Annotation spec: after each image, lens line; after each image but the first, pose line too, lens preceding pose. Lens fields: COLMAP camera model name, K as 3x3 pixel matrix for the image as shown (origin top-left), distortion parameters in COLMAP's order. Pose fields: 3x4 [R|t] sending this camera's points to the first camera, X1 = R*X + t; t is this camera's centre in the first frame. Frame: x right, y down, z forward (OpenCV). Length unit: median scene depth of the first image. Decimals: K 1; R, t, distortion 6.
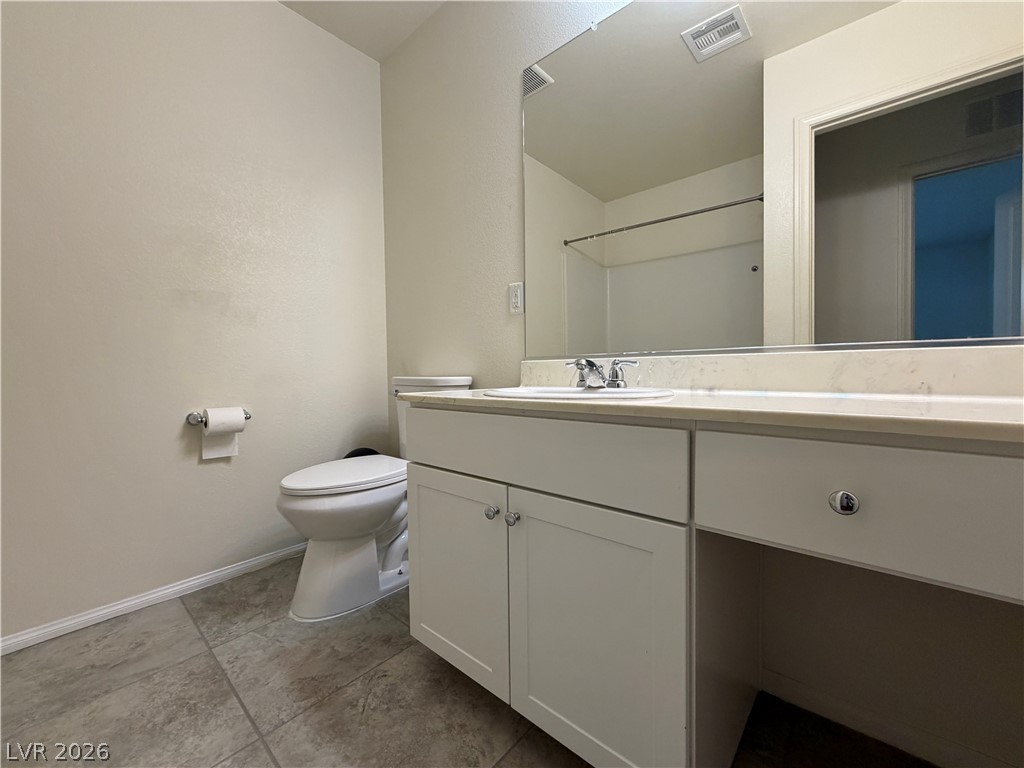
lens RADIAL K [[411.7, 0, 510.1], [0, 411.7, 383.9], [0, 0, 1]] dist [-0.000050, 0.000717]
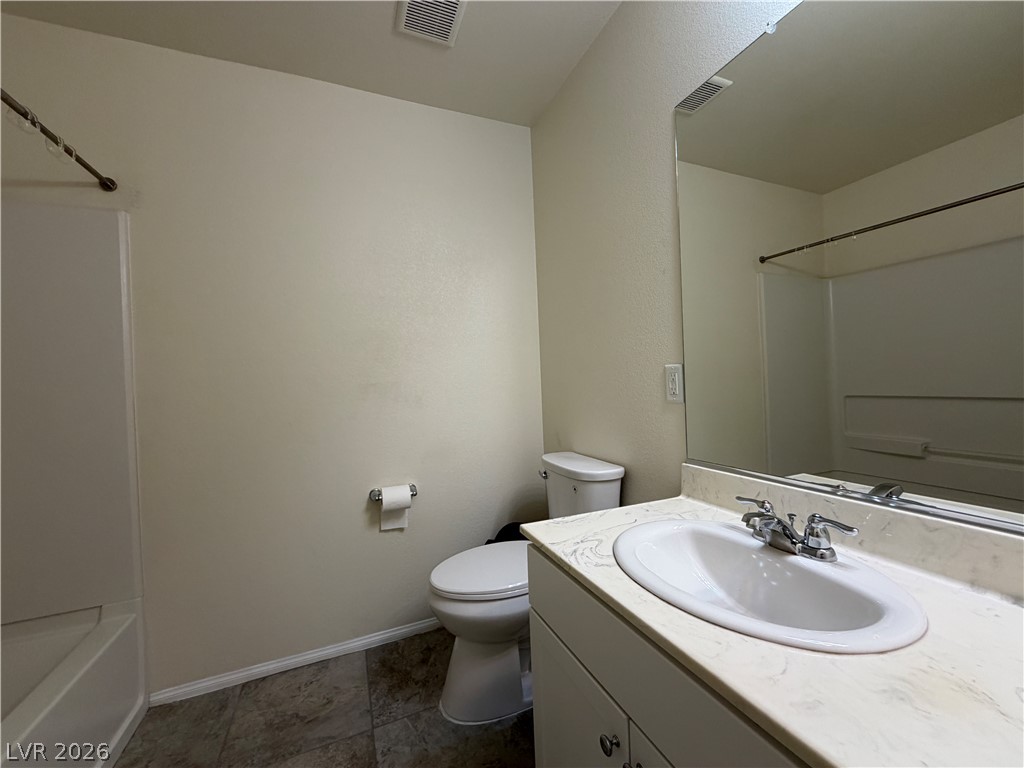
lens RADIAL K [[411.7, 0, 510.1], [0, 411.7, 383.9], [0, 0, 1]] dist [-0.000050, 0.000717]
pose [[0.899407, -0.020561, -0.436629, 0.082296], [0.014730, 0.999751, -0.016736, -0.206429], [0.436864, 0.008621, 0.899486, 0.133489]]
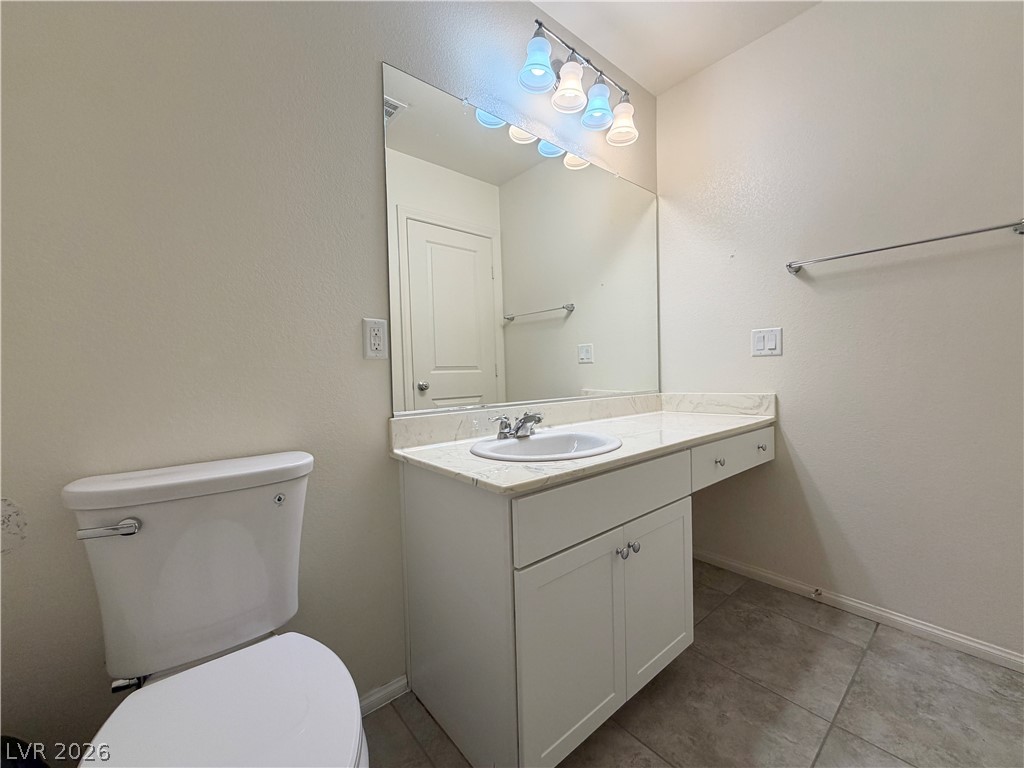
lens RADIAL K [[411.7, 0, 510.1], [0, 411.7, 383.9], [0, 0, 1]] dist [-0.000050, 0.000717]
pose [[0.145369, -0.024292, 0.989079, -0.750337], [0.050396, 0.998583, 0.017118, -0.128340], [-0.988093, 0.047357, 0.146387, 0.667695]]
